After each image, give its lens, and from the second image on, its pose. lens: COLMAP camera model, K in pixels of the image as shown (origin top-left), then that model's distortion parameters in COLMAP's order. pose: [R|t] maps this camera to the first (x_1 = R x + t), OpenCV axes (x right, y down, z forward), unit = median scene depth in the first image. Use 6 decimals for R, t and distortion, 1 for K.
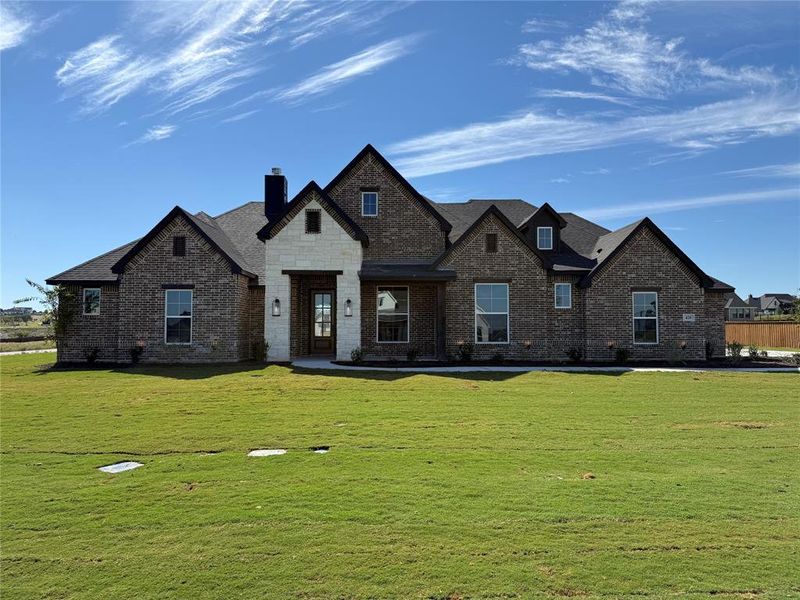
lens RADIAL K [[580.3, 0, 400.0], [0, 580.3, 300.0], [0, 0, 1]] dist [0.042627, -0.003873]
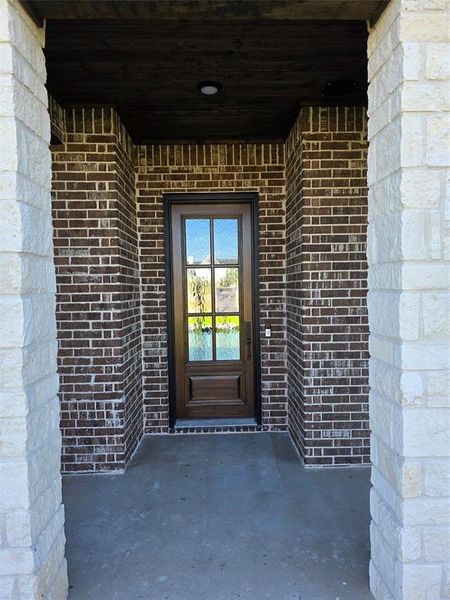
lens RADIAL K [[240.1, 0, 225.0], [0, 240.1, 300.0], [0, 0, 1]] dist [0.003109, 0.000012]
pose [[0.999530, -0.017893, 0.024882, -0.150219], [0.015506, 0.995541, 0.093049, 0.023014], [-0.026436, -0.092619, 0.995351, 1.014204]]
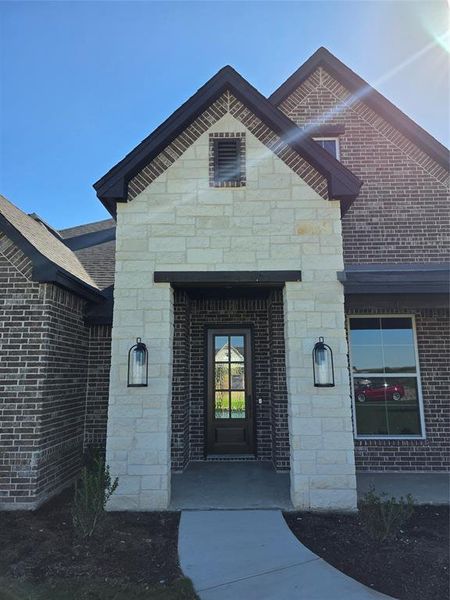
lens RADIAL K [[428.6, 0, 223.5], [0, 428.6, 285.7], [0, 0, 1]] dist [-0.001418, -0.002282]
pose [[0.998959, -0.015386, -0.042950, -0.139461], [0.008647, 0.988208, -0.152874, 0.005130], [0.044796, 0.152344, 0.987312, 0.696841]]
